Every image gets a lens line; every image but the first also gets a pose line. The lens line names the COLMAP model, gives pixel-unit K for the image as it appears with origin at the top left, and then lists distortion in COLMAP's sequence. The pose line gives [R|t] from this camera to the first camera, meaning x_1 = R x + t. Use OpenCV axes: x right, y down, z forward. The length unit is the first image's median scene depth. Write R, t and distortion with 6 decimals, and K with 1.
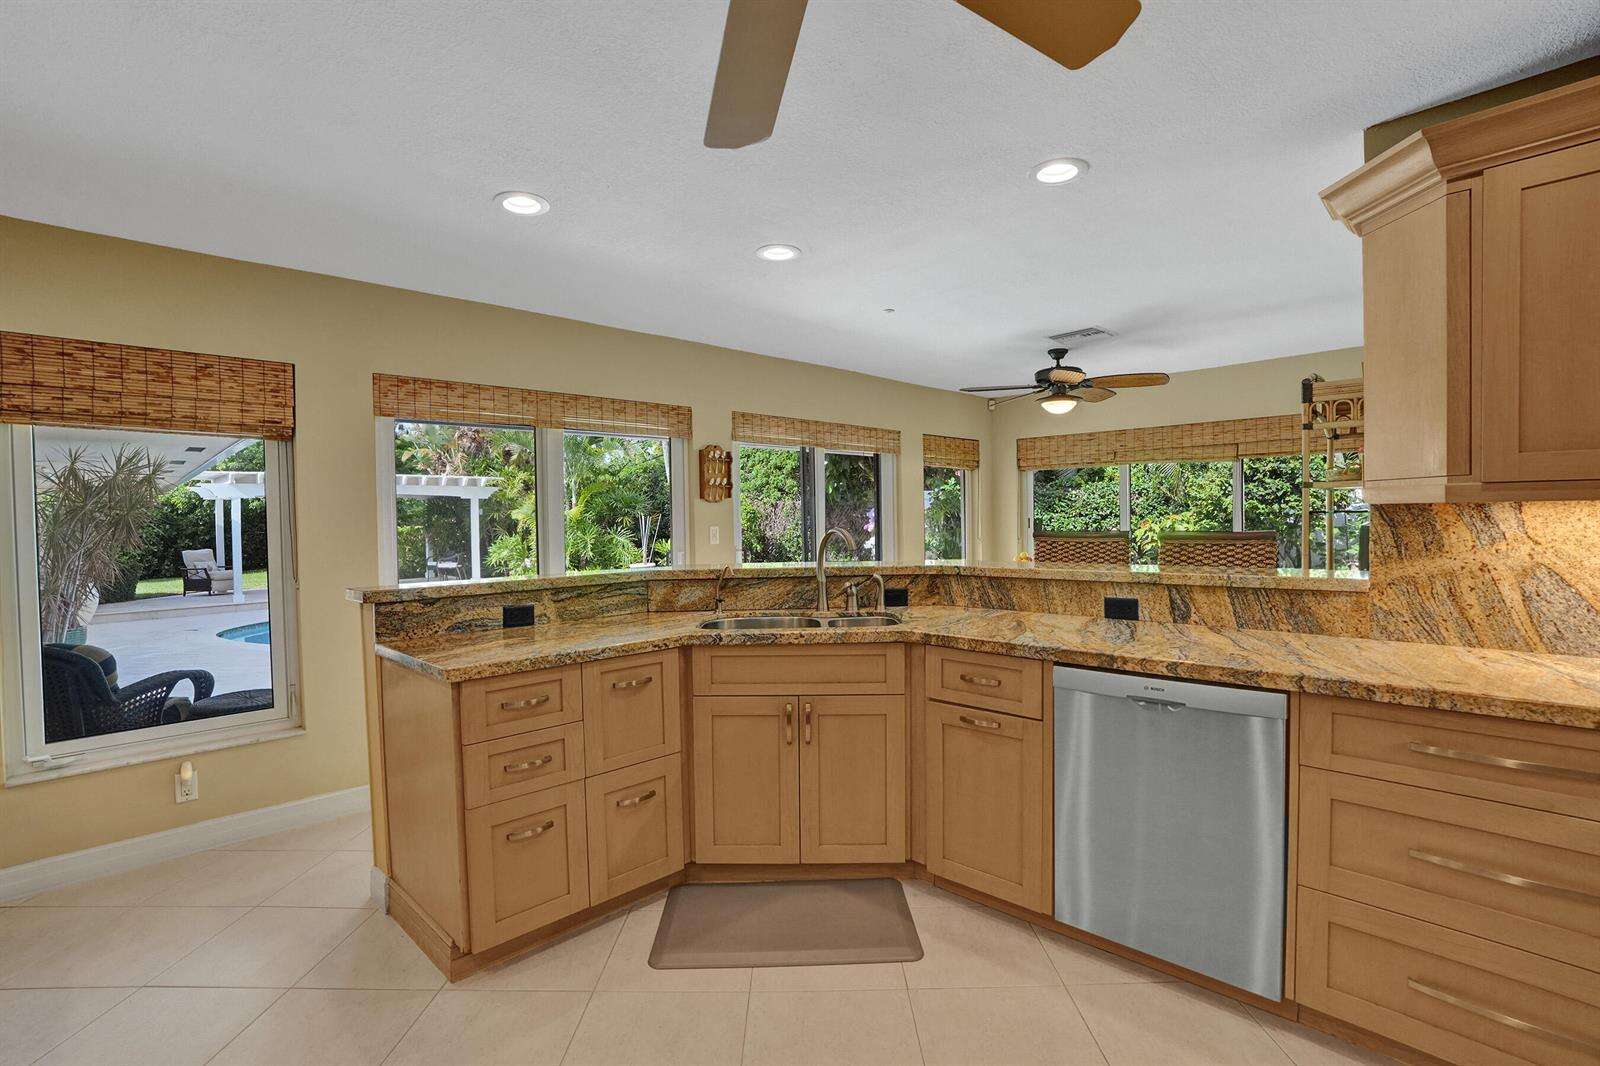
lens RADIAL K [[741.6, 0, 800.0], [0, 741.6, 533.0], [0, 0, 1]] dist [-0.071174, 0.029238]
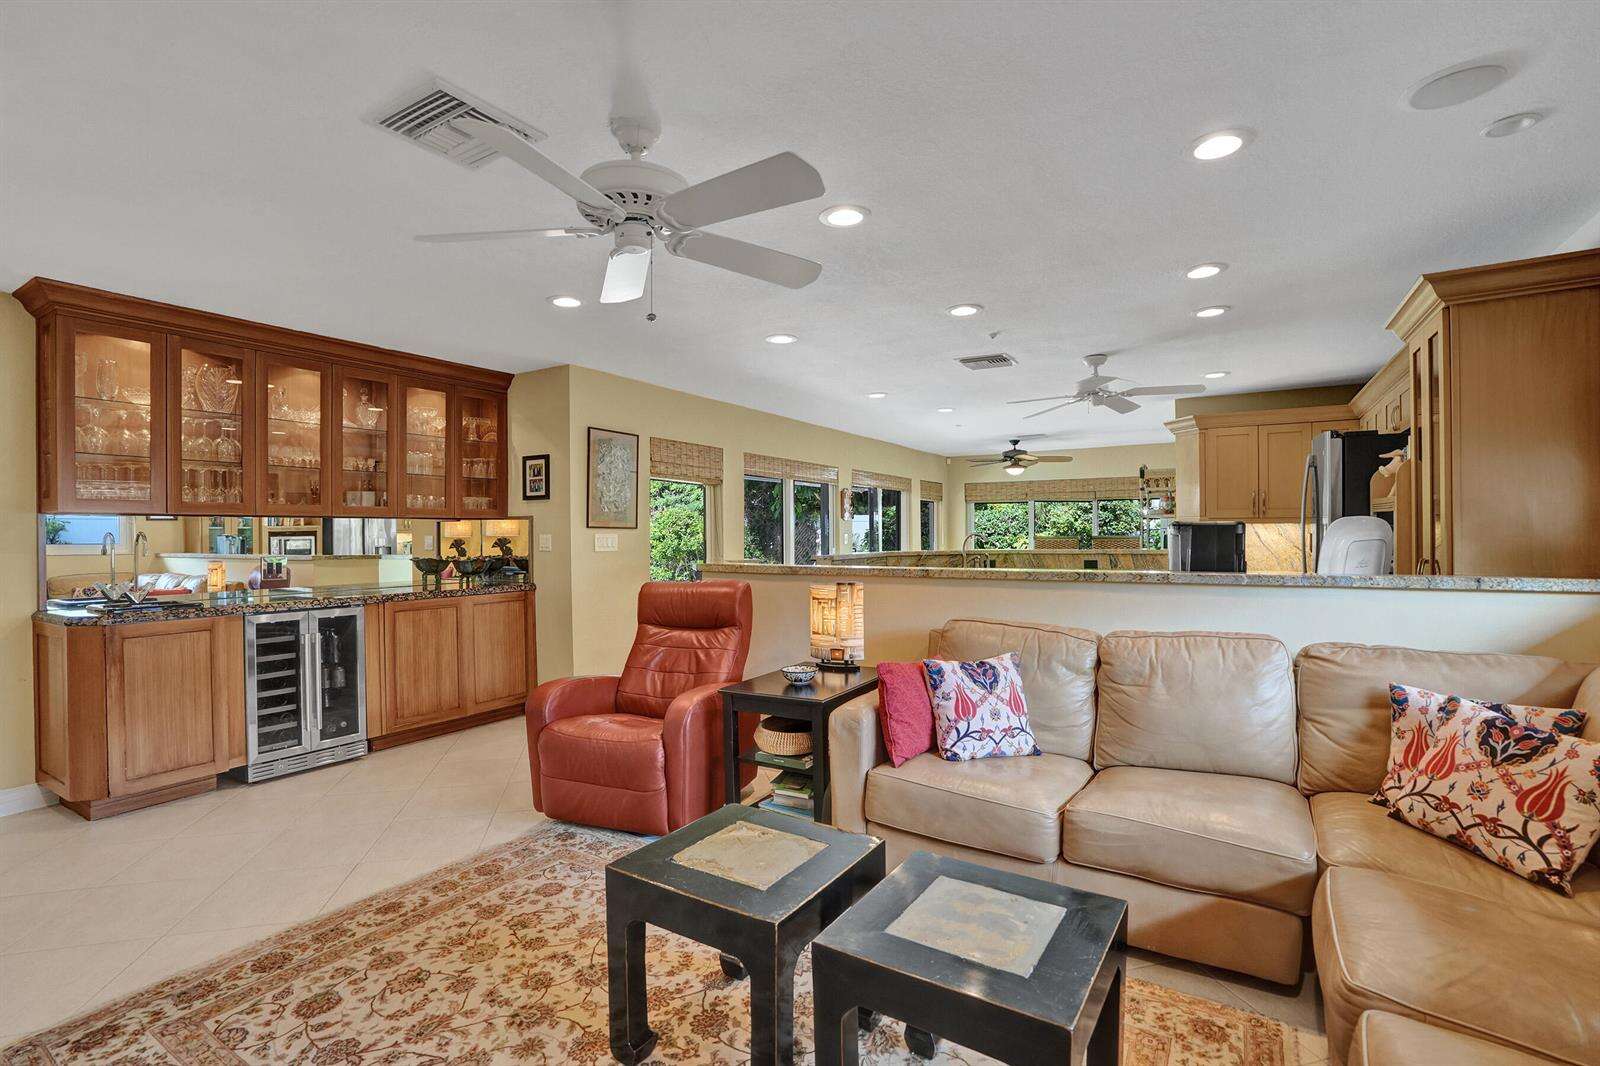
lens RADIAL K [[741.6, 0, 800.0], [0, 741.6, 533.0], [0, 0, 1]] dist [-0.071174, 0.029238]
pose [[0.971036, 0.013422, 0.238557, -1.329804], [-0.006749, 0.999563, -0.028764, 0.085482], [-0.238839, 0.026321, 0.970702, -1.436738]]
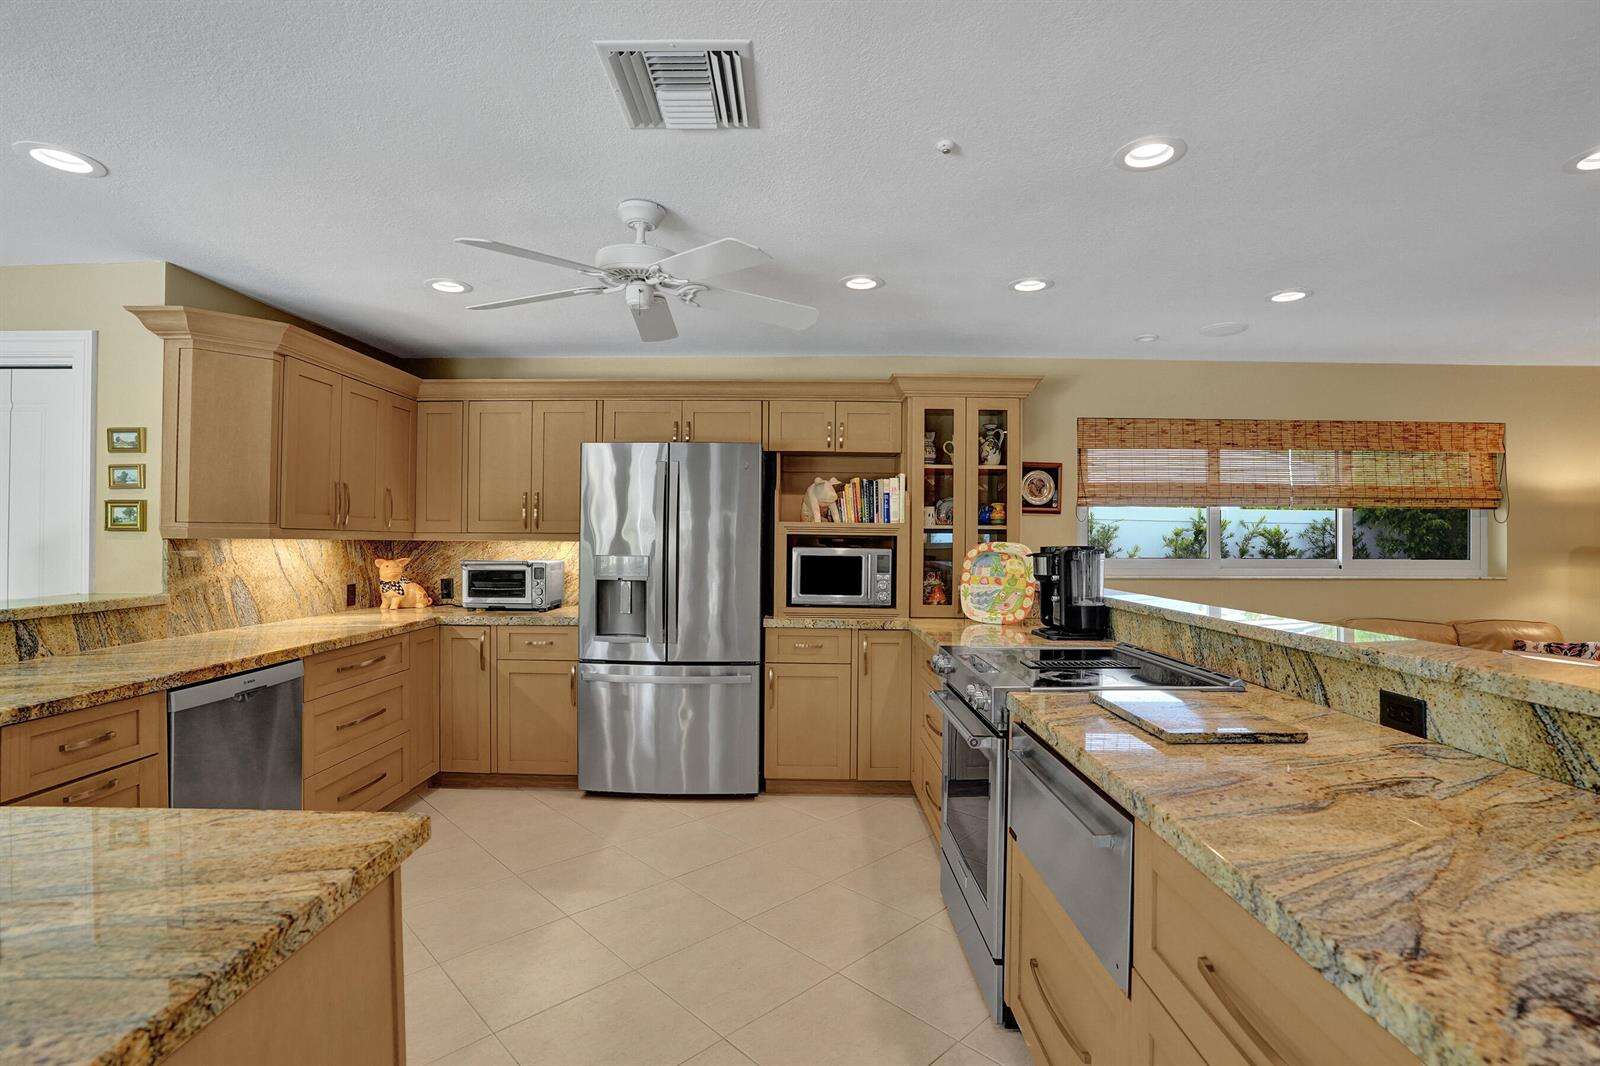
lens RADIAL K [[741.6, 0, 800.0], [0, 741.6, 533.0], [0, 0, 1]] dist [-0.071174, 0.029238]
pose [[-0.707479, 0.020685, 0.706431, -0.910707], [0.023340, 0.999710, -0.005899, -0.013491], [-0.706349, 0.012315, -0.707757, 1.006393]]
